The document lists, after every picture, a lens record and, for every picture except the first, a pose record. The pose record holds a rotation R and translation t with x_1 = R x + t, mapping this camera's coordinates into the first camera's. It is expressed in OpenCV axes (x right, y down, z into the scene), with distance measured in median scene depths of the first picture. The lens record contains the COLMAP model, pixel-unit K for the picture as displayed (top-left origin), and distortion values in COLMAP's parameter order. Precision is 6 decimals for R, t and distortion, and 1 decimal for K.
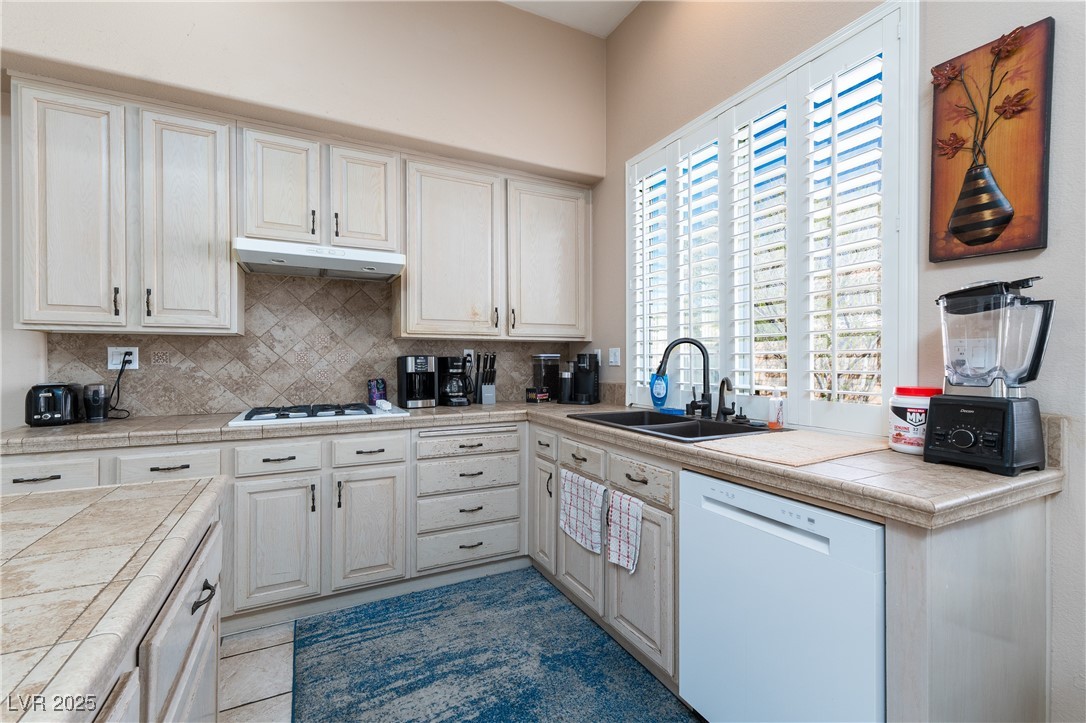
lens RADIAL K [[462.5, 0, 547.3], [0, 462.5, 363.5], [0, 0, 1]] dist [0.002701, 0.000671]
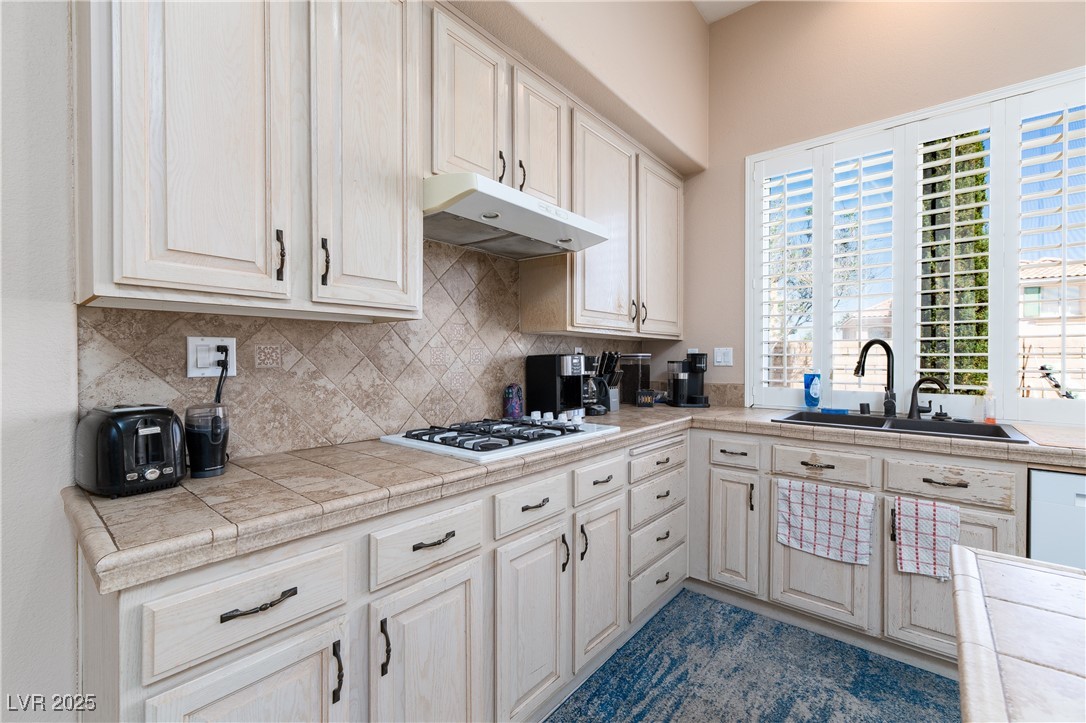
lens RADIAL K [[462.5, 0, 547.3], [0, 462.5, 363.5], [0, 0, 1]] dist [0.002701, 0.000671]
pose [[0.924845, -0.001904, 0.380339, -0.800899], [0.000456, 0.999992, 0.003897, -0.005794], [-0.380343, -0.003431, 0.924839, 0.346394]]
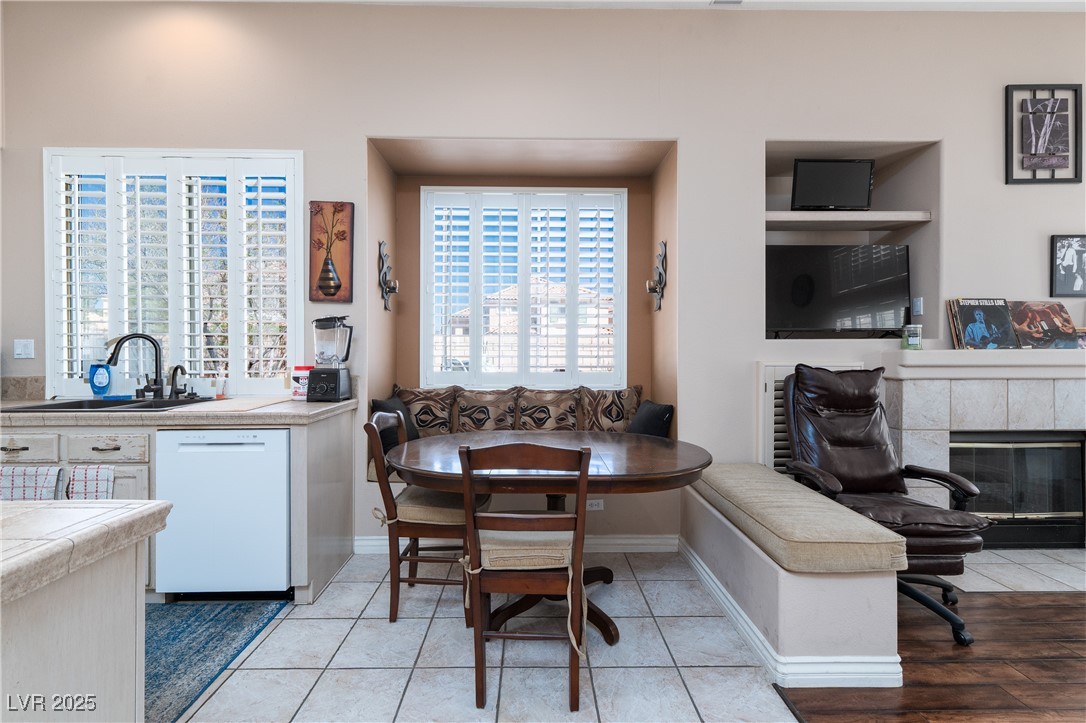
lens RADIAL K [[477.1, 0, 528.9], [0, 477.1, 350.0], [0, 0, 1]] dist [0.000128, 0.006976]
pose [[0.454239, -0.000153, 0.890880, -0.363052], [0.008339, 0.999957, -0.004080, 0.001087], [-0.890841, 0.009283, 0.454221, -0.488759]]
